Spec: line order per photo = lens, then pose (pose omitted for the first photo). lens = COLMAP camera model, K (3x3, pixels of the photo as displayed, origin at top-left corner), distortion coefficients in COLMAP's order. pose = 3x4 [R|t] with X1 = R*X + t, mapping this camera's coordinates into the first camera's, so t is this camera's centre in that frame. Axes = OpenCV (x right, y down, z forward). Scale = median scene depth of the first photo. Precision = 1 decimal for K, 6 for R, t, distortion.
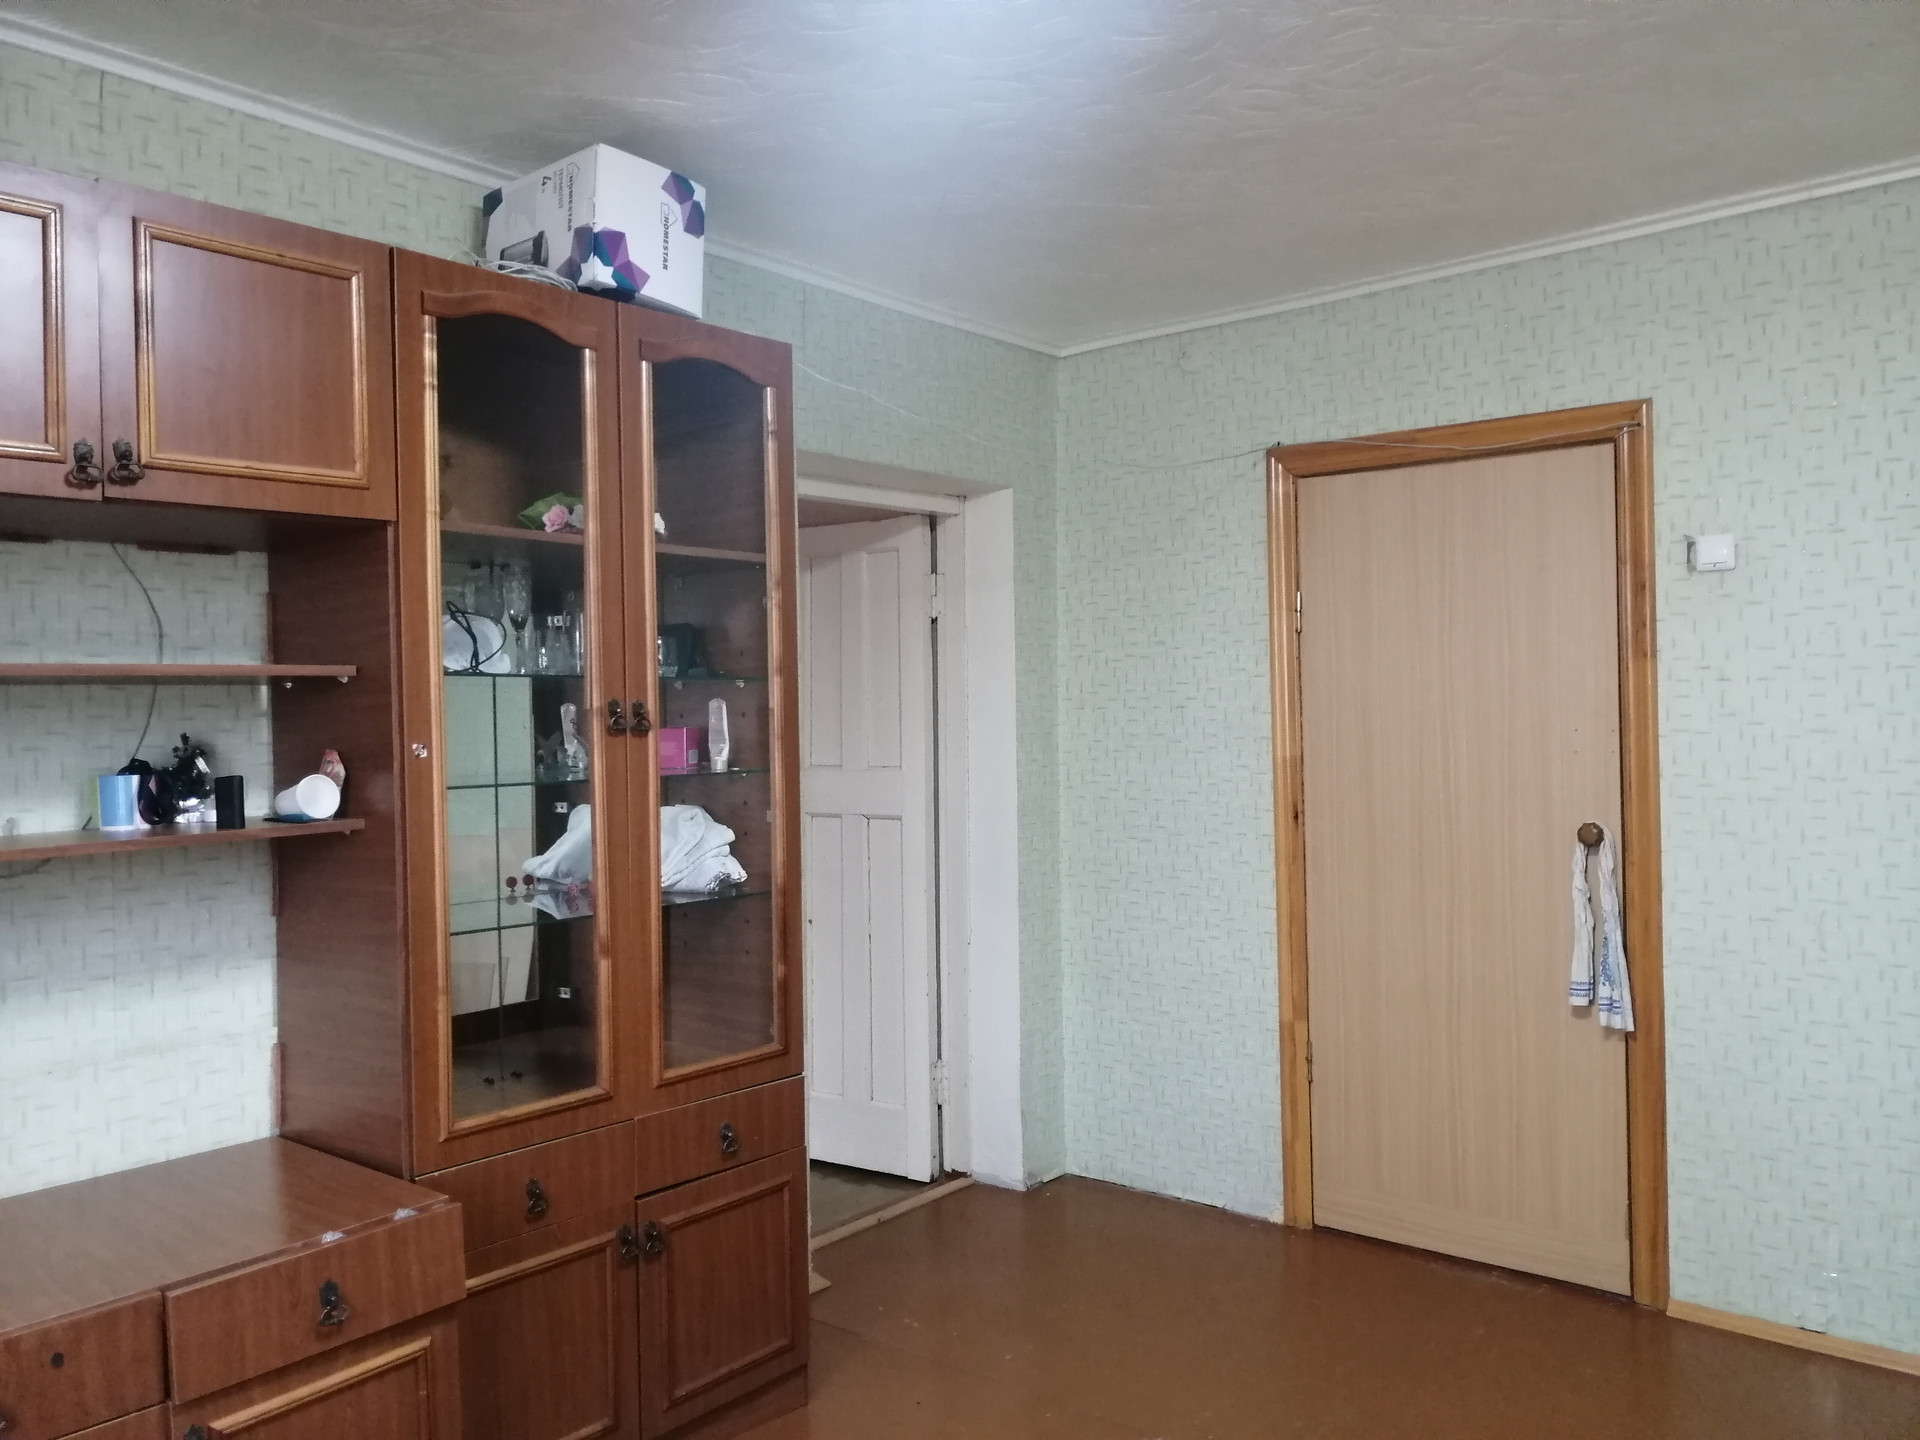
lens RADIAL K [[1457.1, 0, 953.5], [0, 1457.1, 712.3], [0, 0, 1]] dist [0.005022, -0.031081]
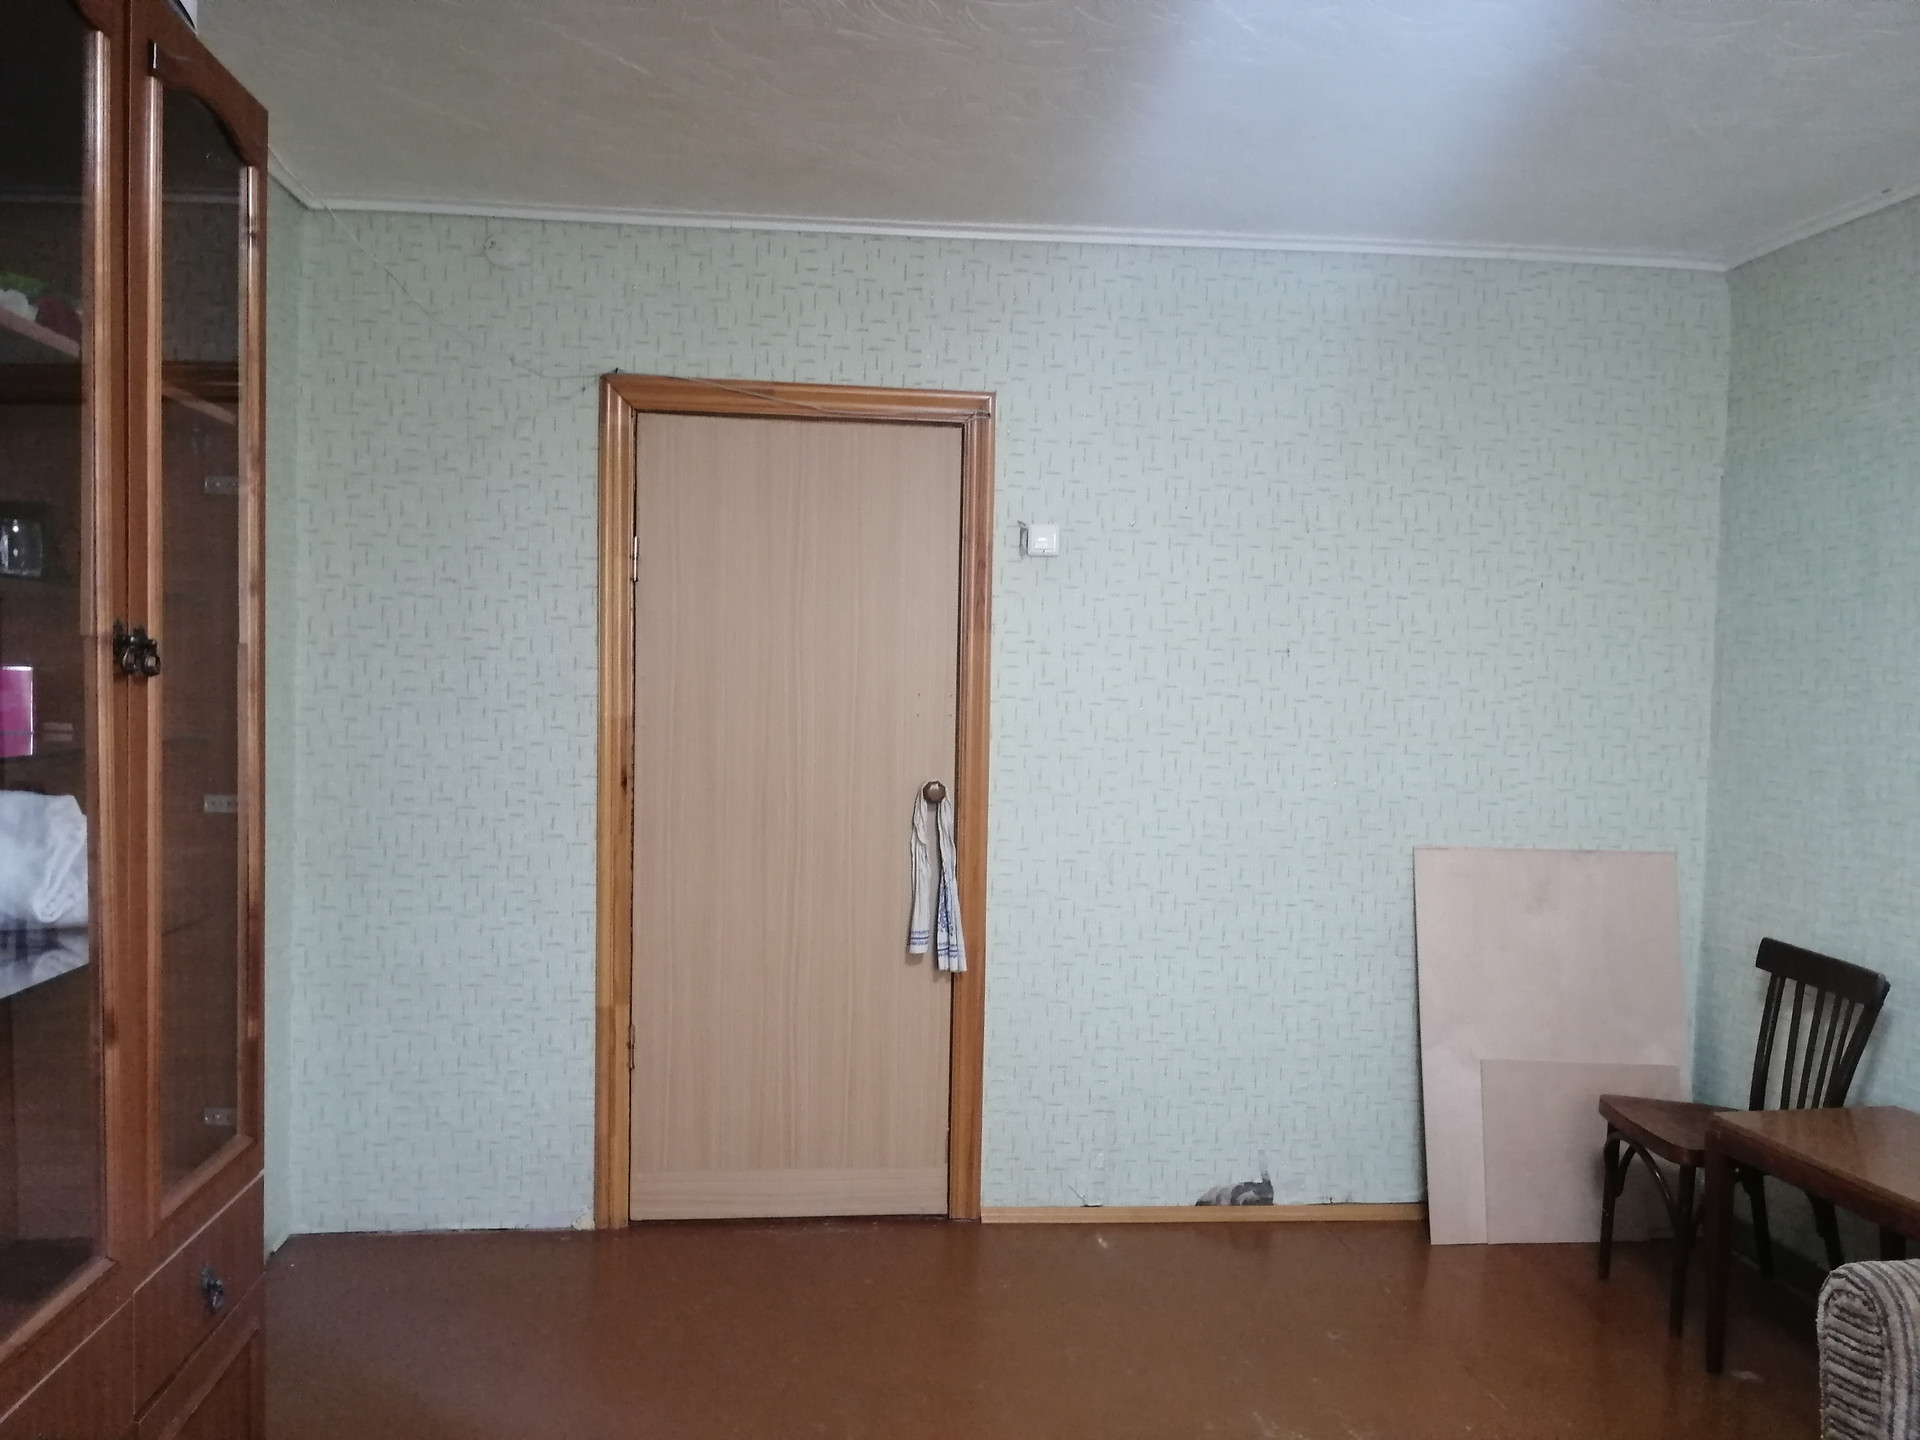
lens RADIAL K [[1457.1, 0, 953.5], [0, 1457.1, 712.3], [0, 0, 1]] dist [0.005022, -0.031081]
pose [[0.693712, 0.007822, 0.720210, -0.281810], [-0.030131, 0.999381, 0.018168, 0.004609], [-0.719622, -0.034304, 0.693518, 0.219589]]
